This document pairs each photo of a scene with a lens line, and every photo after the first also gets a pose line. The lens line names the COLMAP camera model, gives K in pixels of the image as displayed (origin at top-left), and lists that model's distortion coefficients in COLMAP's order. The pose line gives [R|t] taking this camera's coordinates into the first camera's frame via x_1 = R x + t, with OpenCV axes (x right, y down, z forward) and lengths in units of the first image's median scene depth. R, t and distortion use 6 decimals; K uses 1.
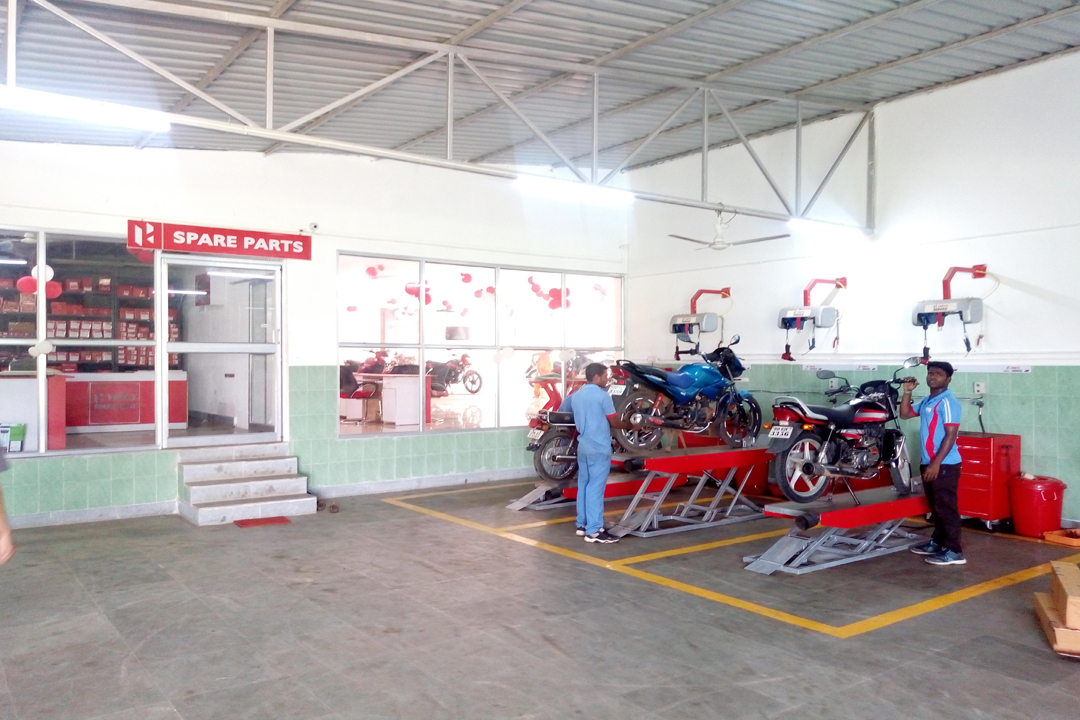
lens RADIAL K [[795.3, 0, 537.4], [0, 795.3, 350.8], [0, 0, 1]] dist [0.047459, -0.101545]
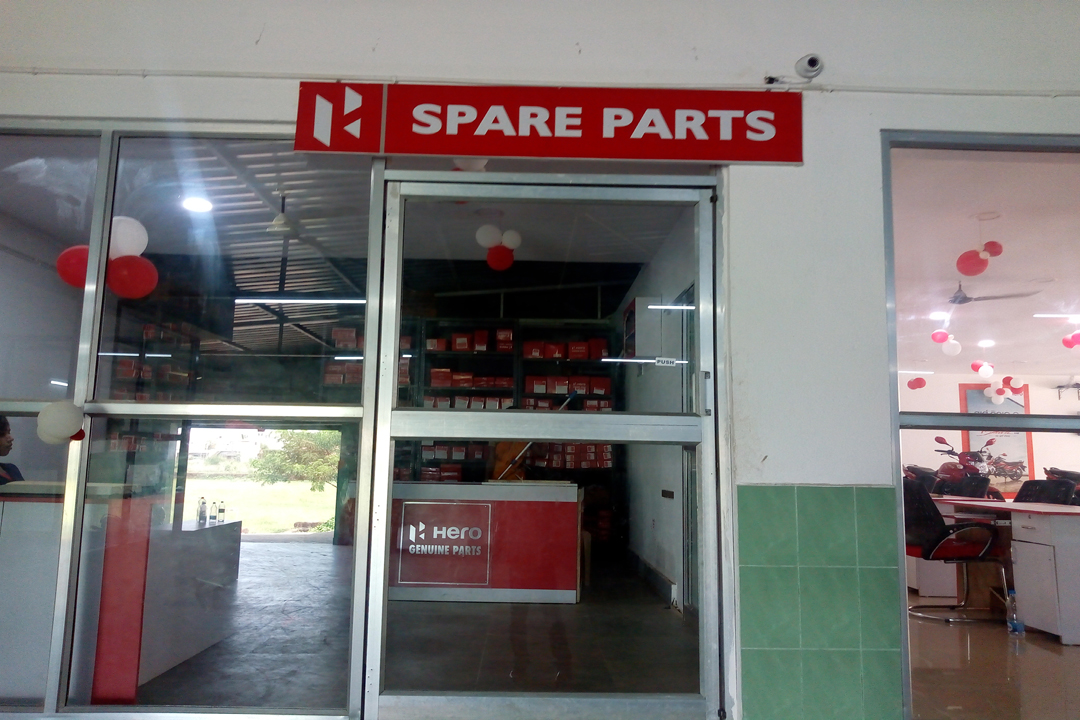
lens RADIAL K [[795.3, 0, 537.4], [0, 795.3, 350.8], [0, 0, 1]] dist [0.047459, -0.101545]
pose [[0.793285, -0.065138, -0.605357, -0.176868], [-0.013335, 0.992163, -0.124235, 0.006861], [0.608705, 0.106626, 0.786199, 0.687037]]
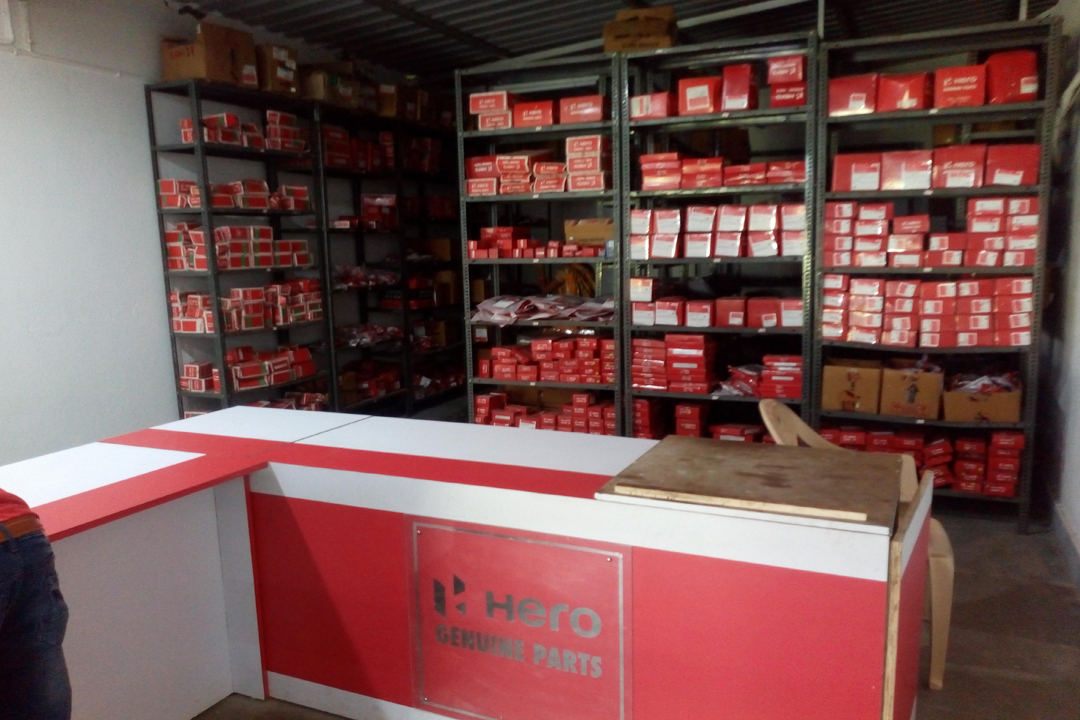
lens RADIAL K [[834.7, 0, 541.1], [0, 834.7, 373.2], [0, 0, 1]] dist [0.055219, -0.096728]
pose [[0.461562, 0.132239, -0.877196, -0.385117], [0.026183, 0.986365, 0.162474, -0.036458], [0.886721, -0.097959, 0.451806, 1.019040]]
